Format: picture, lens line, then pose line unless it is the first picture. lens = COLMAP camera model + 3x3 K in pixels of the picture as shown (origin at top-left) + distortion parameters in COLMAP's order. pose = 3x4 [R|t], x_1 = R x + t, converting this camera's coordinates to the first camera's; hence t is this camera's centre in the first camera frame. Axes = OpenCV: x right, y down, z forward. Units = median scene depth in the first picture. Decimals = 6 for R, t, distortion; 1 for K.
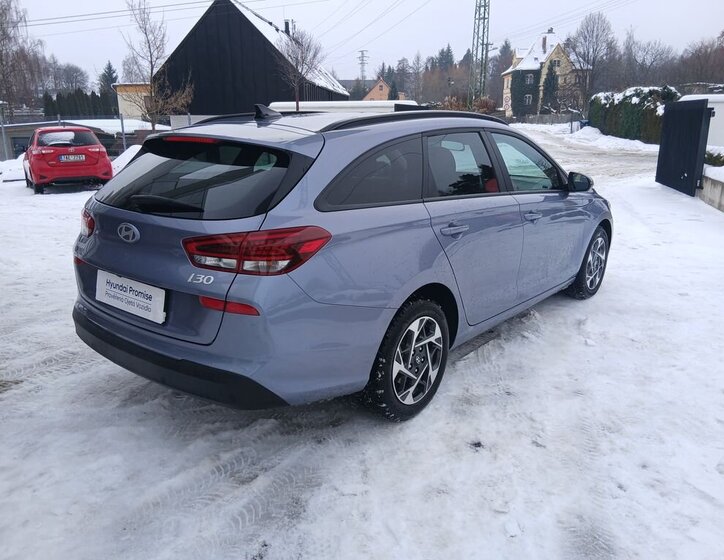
lens RADIAL K [[556.7, 0, 362.0], [0, 556.7, 280.0], [0, 0, 1]] dist [0.050796, -0.090586]
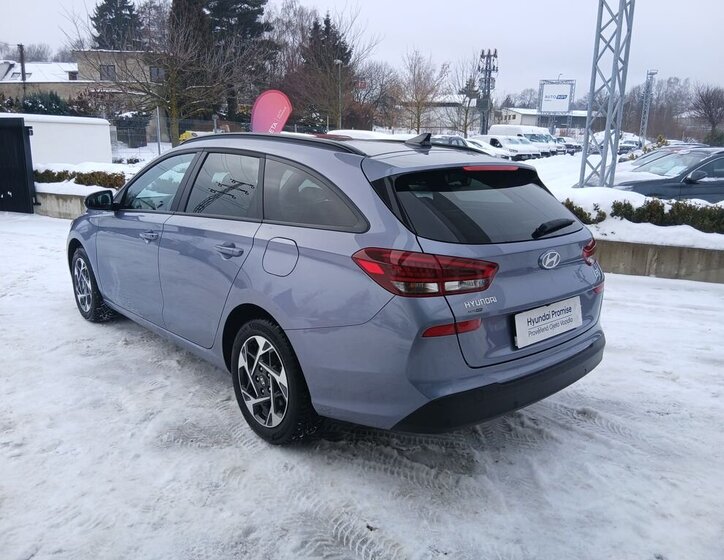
lens RADIAL K [[556.7, 0, 362.0], [0, 556.7, 280.0], [0, 0, 1]] dist [0.050796, -0.090586]
pose [[0.170033, -0.217857, 0.961055, -0.102133], [0.241945, 0.954634, 0.173596, -0.021509], [-0.955275, 0.203006, 0.215029, 0.077702]]
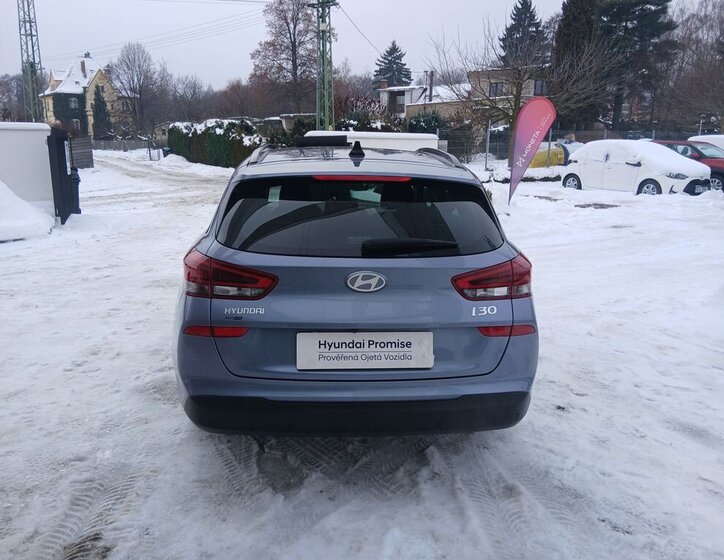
lens RADIAL K [[556.7, 0, 362.0], [0, 556.7, 280.0], [0, 0, 1]] dist [0.050796, -0.090586]
pose [[0.737296, -0.137359, 0.661459, -0.070795], [0.166886, 0.985799, 0.018692, -0.007235], [-0.654633, 0.096607, 0.749748, 0.022933]]
